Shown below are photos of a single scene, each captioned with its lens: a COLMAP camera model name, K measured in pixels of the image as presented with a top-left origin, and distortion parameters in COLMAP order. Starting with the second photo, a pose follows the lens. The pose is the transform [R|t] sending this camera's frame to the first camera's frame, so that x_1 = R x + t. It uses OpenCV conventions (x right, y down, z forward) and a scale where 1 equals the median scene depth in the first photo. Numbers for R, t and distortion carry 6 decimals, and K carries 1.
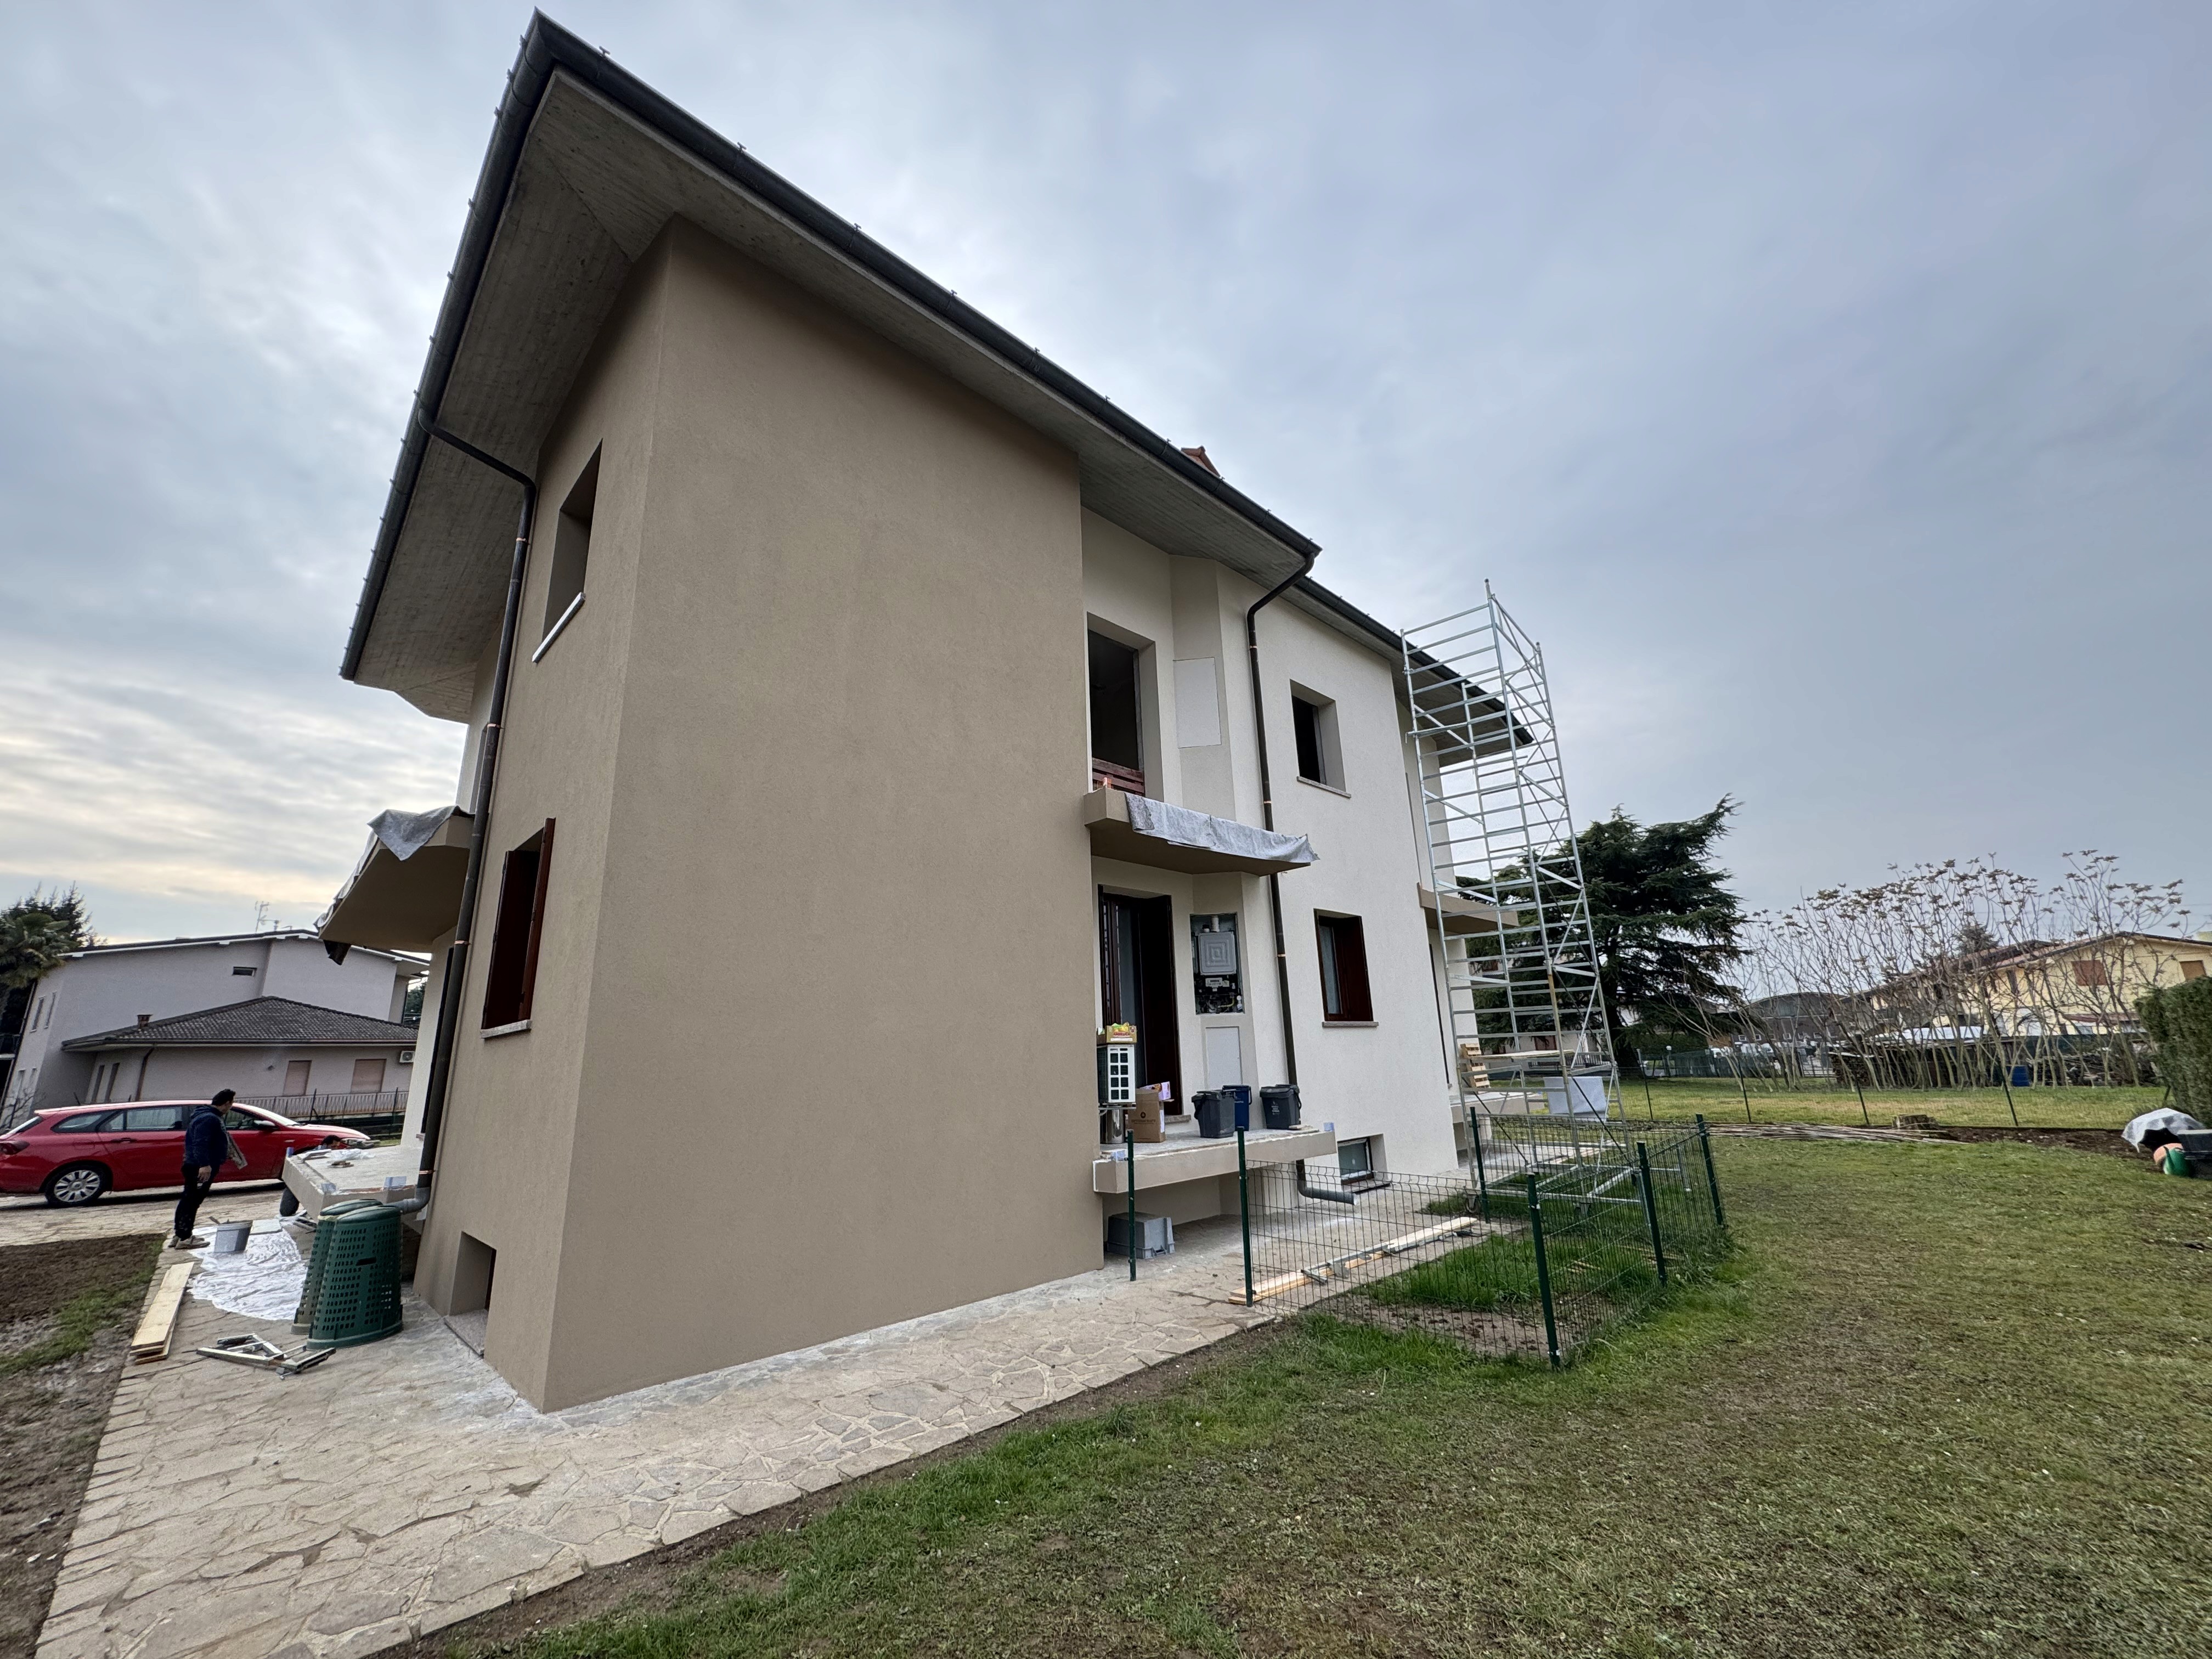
lens RADIAL K [[878.9, 0, 1096.1], [0, 878.9, 820.0], [0, 0, 1]] dist [-0.000831, -0.000227]
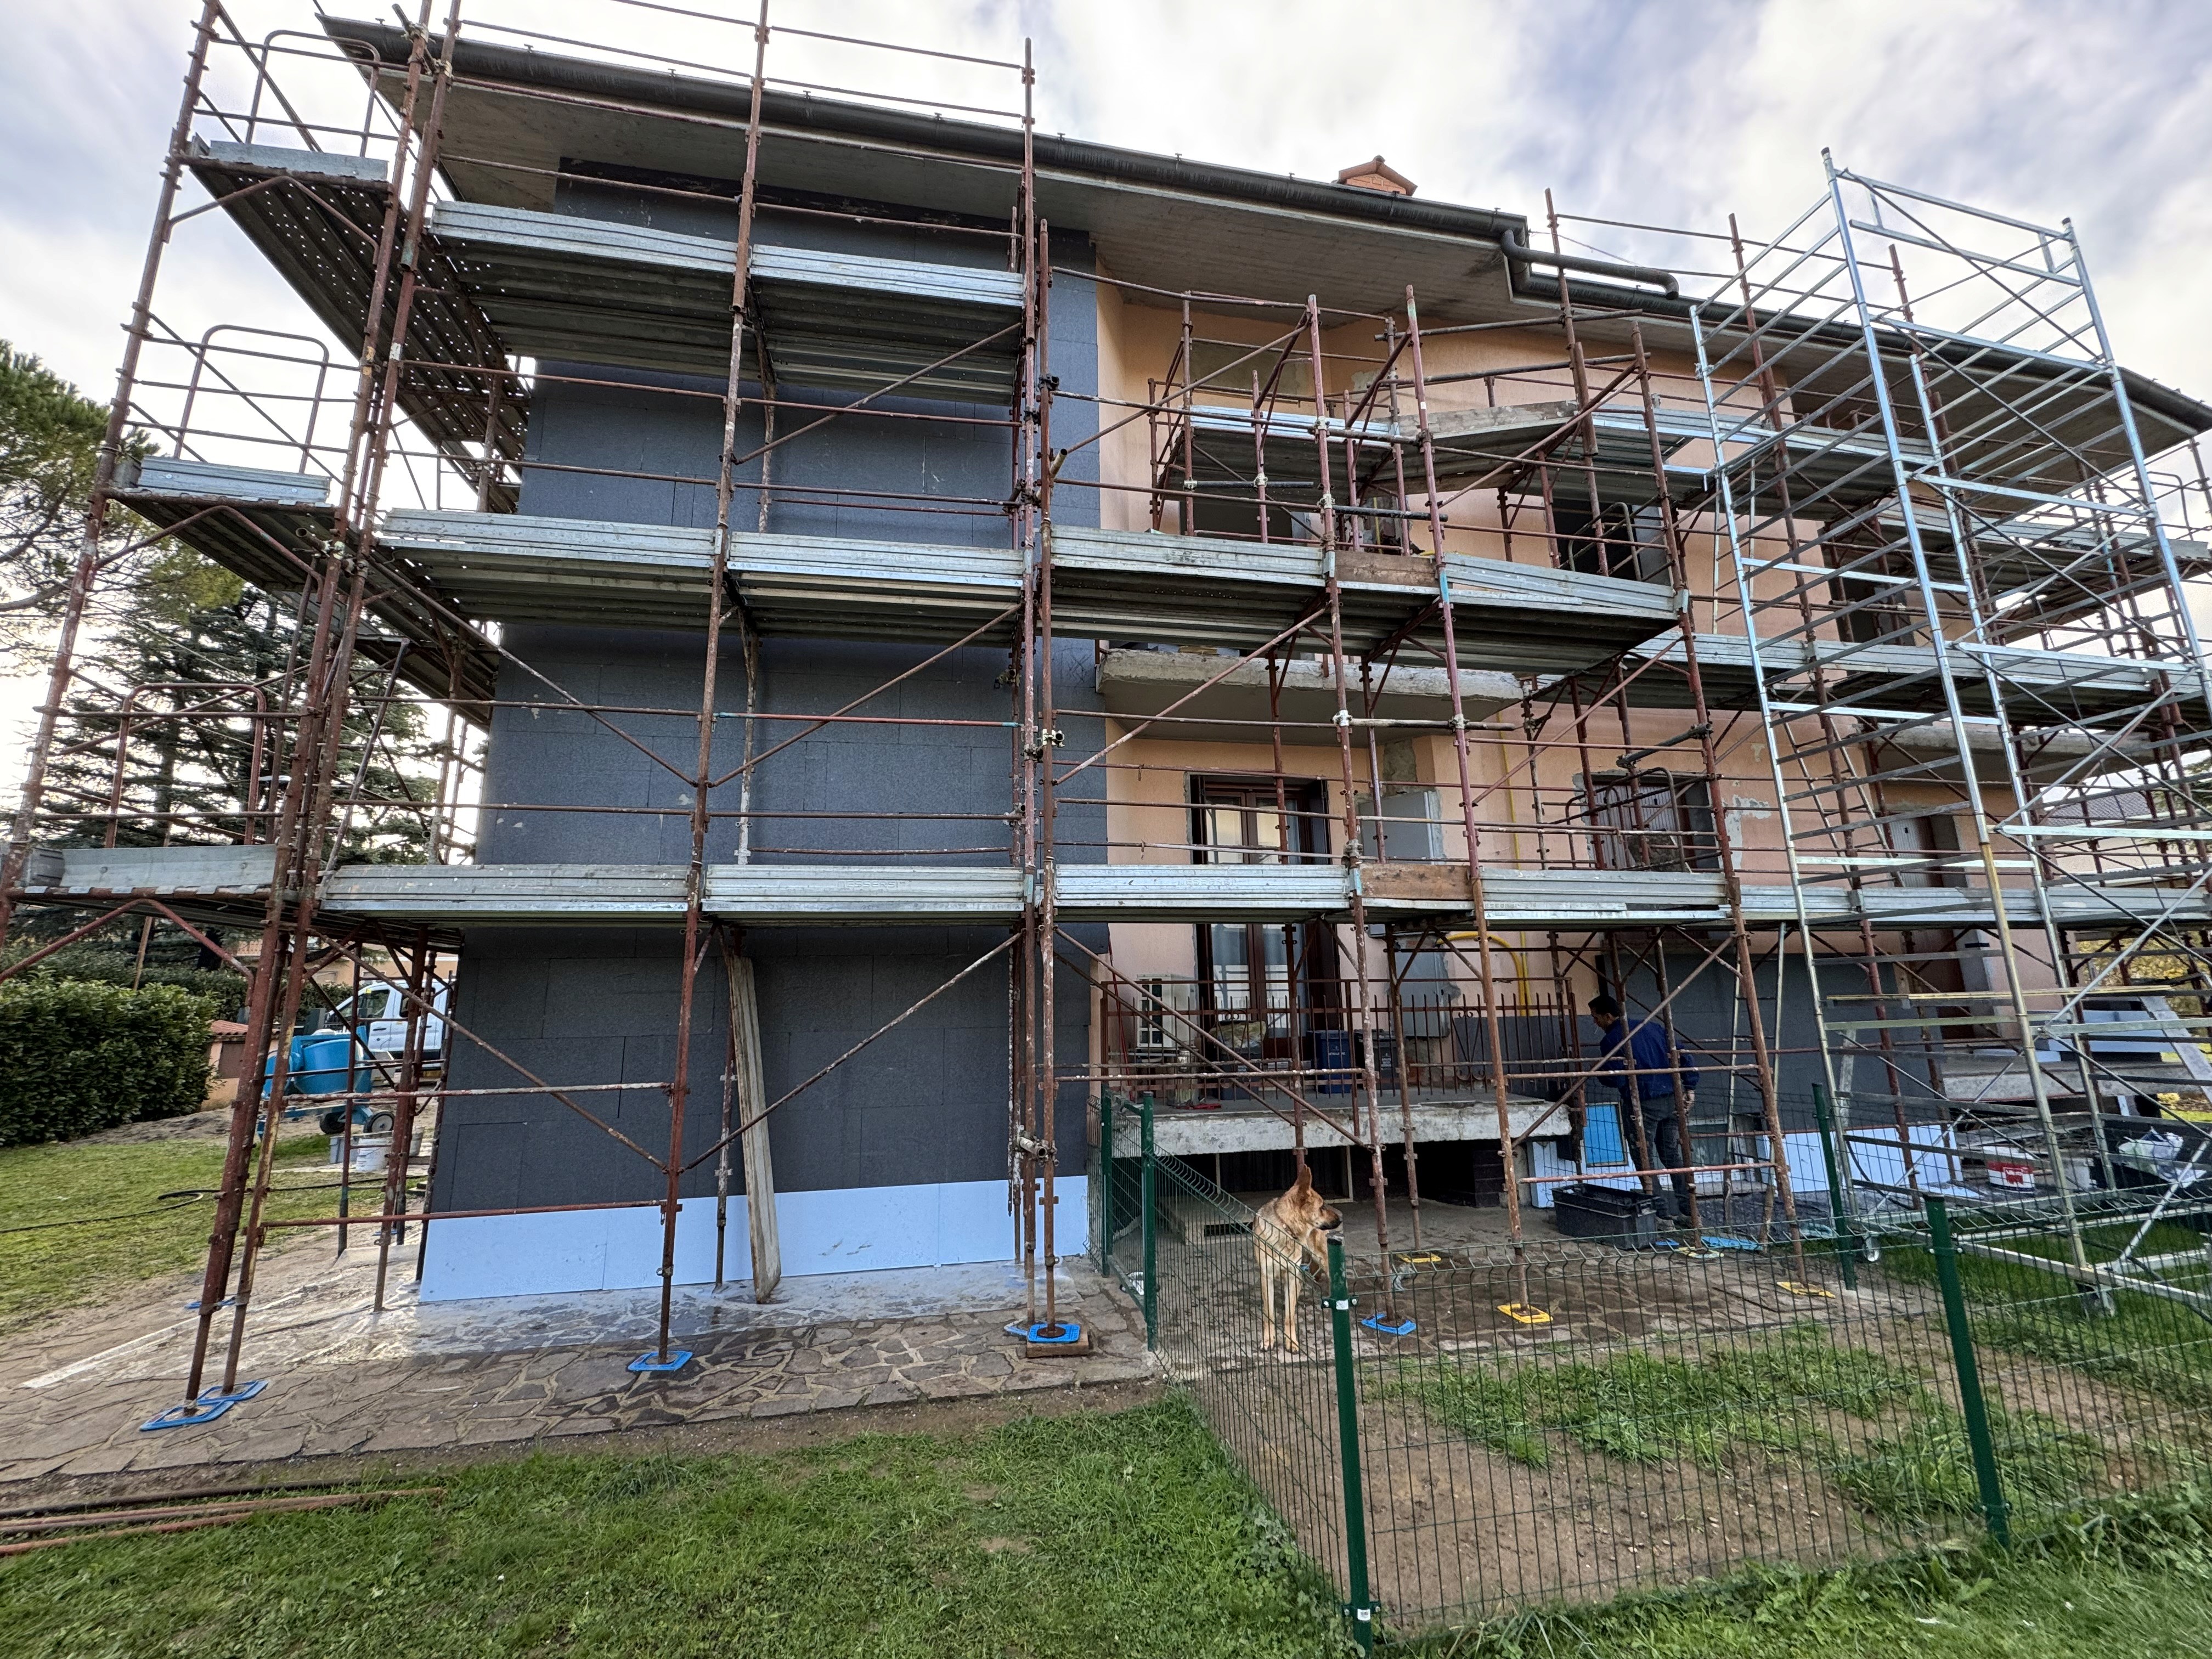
lens RADIAL K [[878.9, 0, 1103.0], [0, 878.9, 824.0], [0, 0, 1]] dist [-0.000831, -0.000227]
pose [[0.834562, -0.090686, -0.543399, 0.337882], [0.135745, 0.989797, 0.043296, 0.066408], [0.533929, -0.109897, 0.838357, 0.270423]]
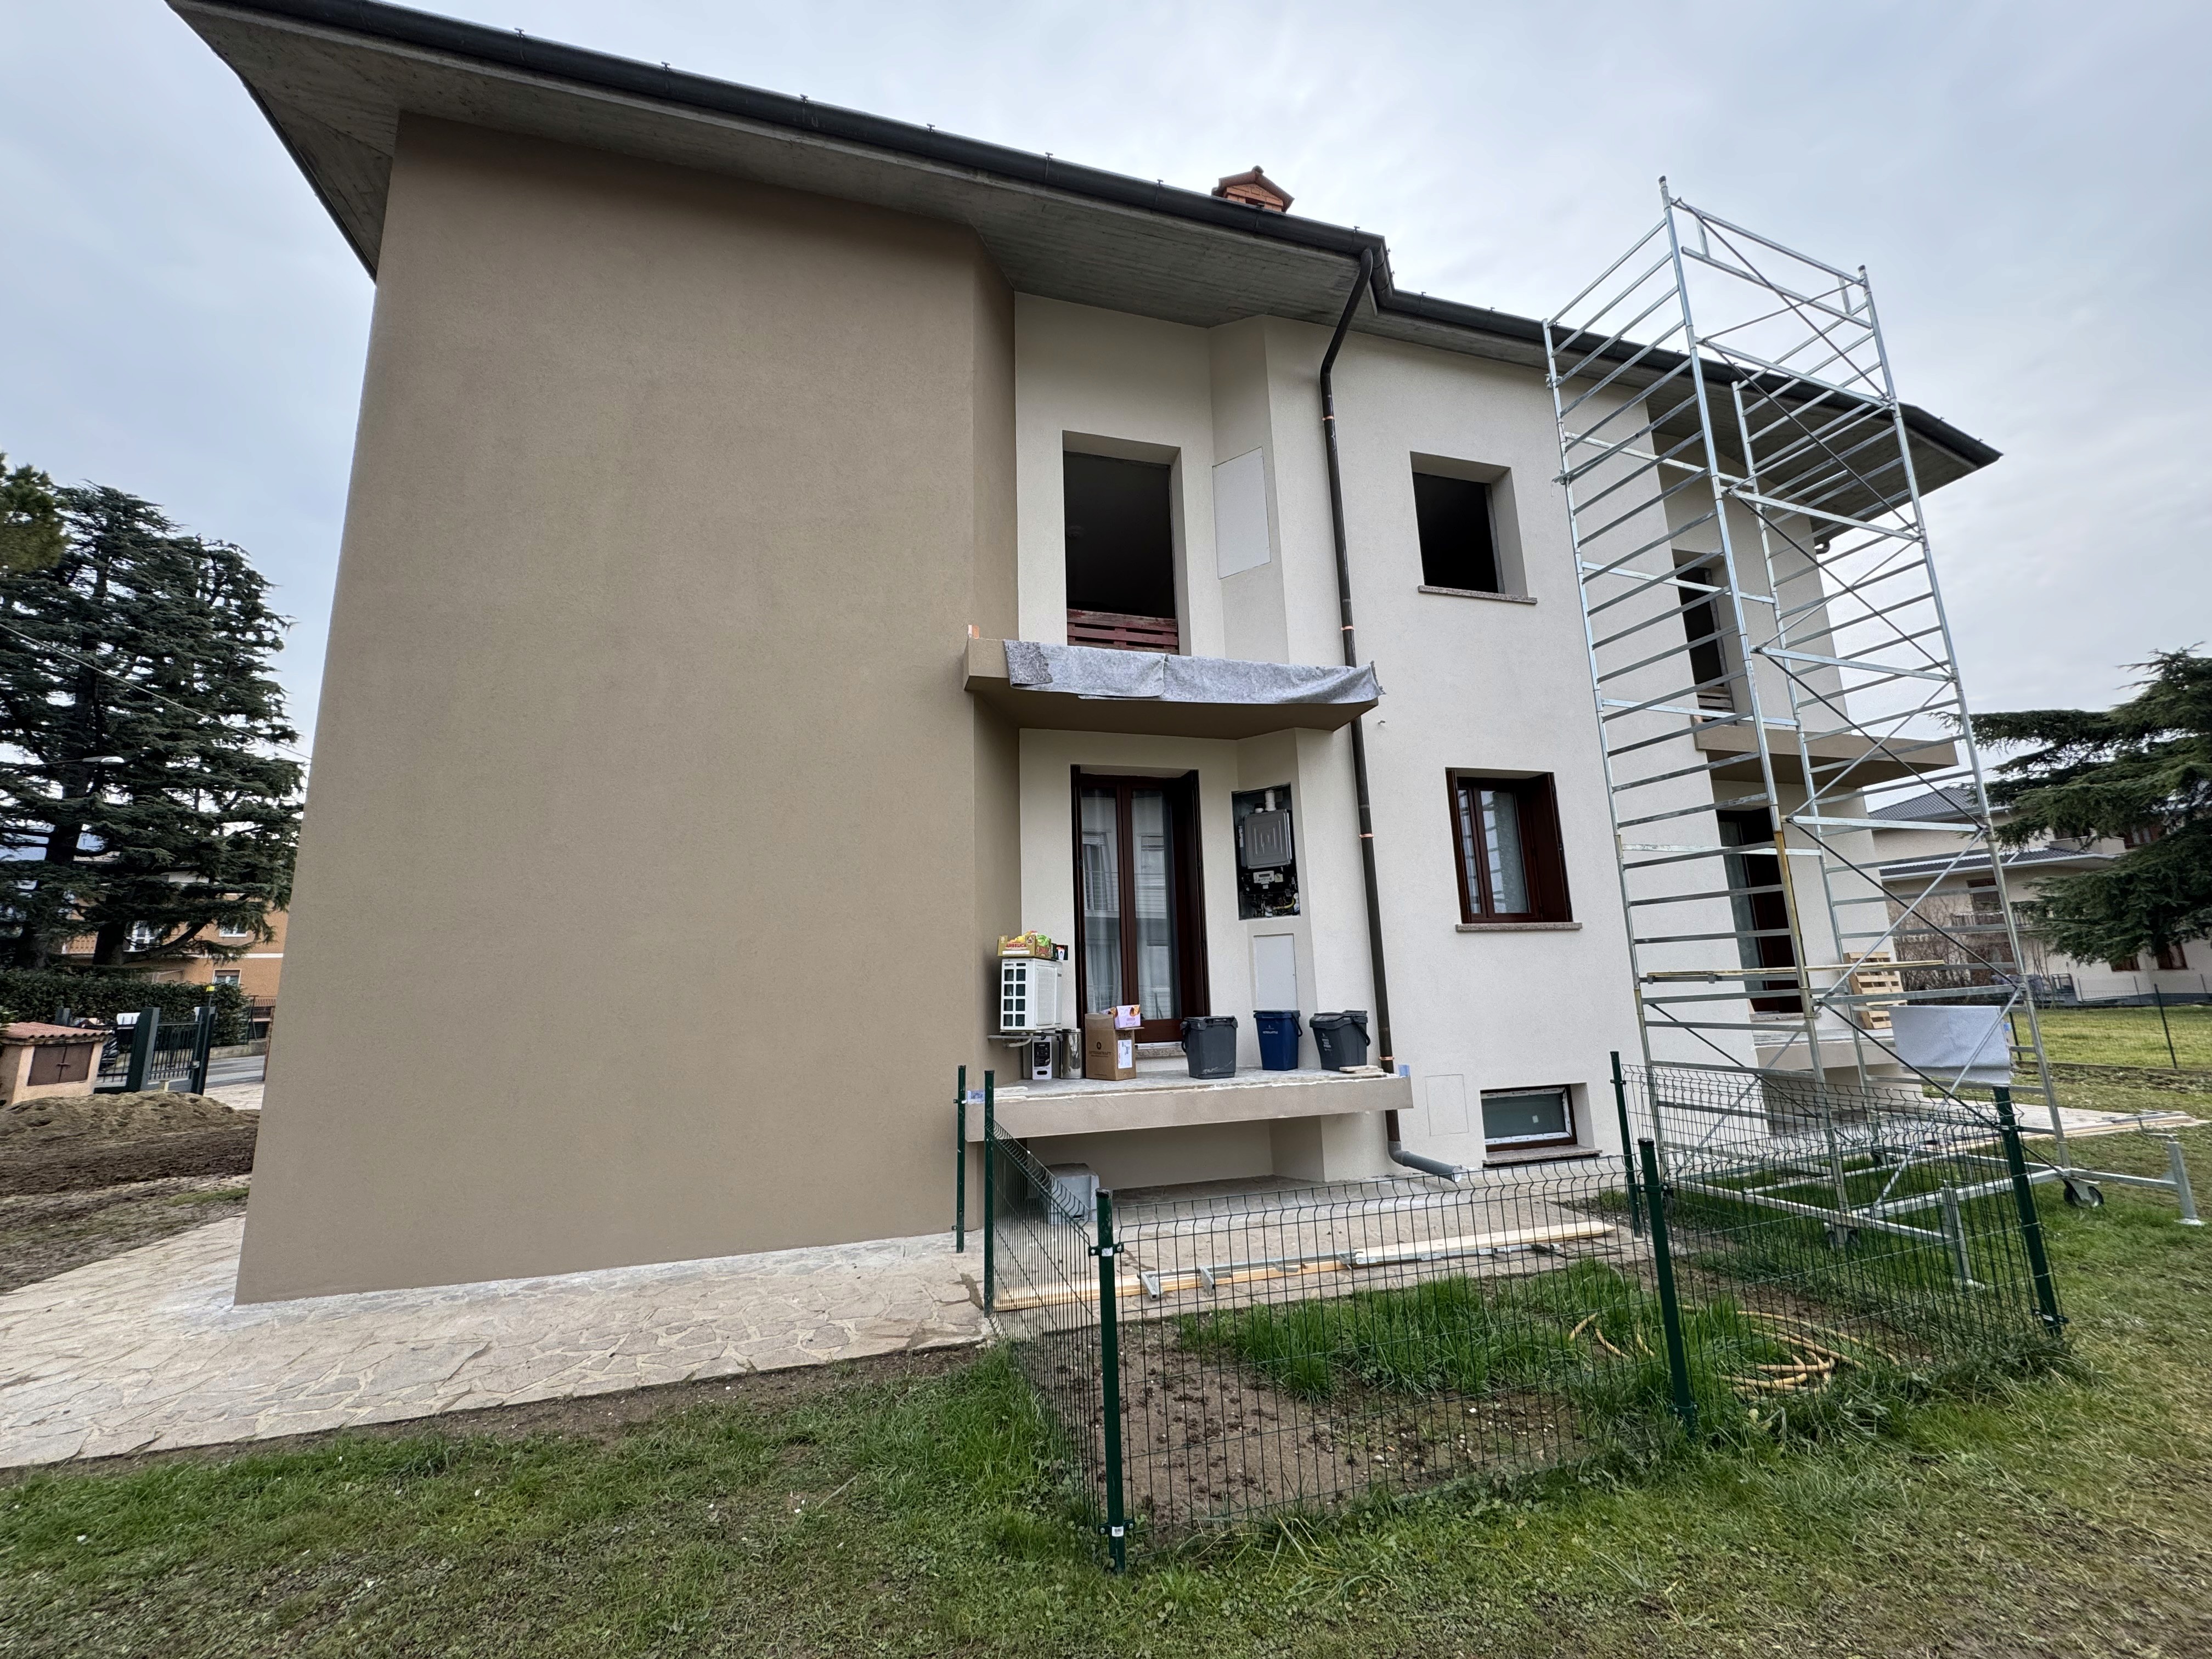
lens RADIAL K [[878.9, 0, 1089.4], [0, 878.9, 819.9], [0, 0, 1]] dist [-0.000831, -0.000227]
pose [[0.878264, -0.083354, -0.470854, 0.374931], [0.126281, 0.990163, 0.060261, 0.073486], [0.461199, -0.112385, 0.880150, 0.275665]]
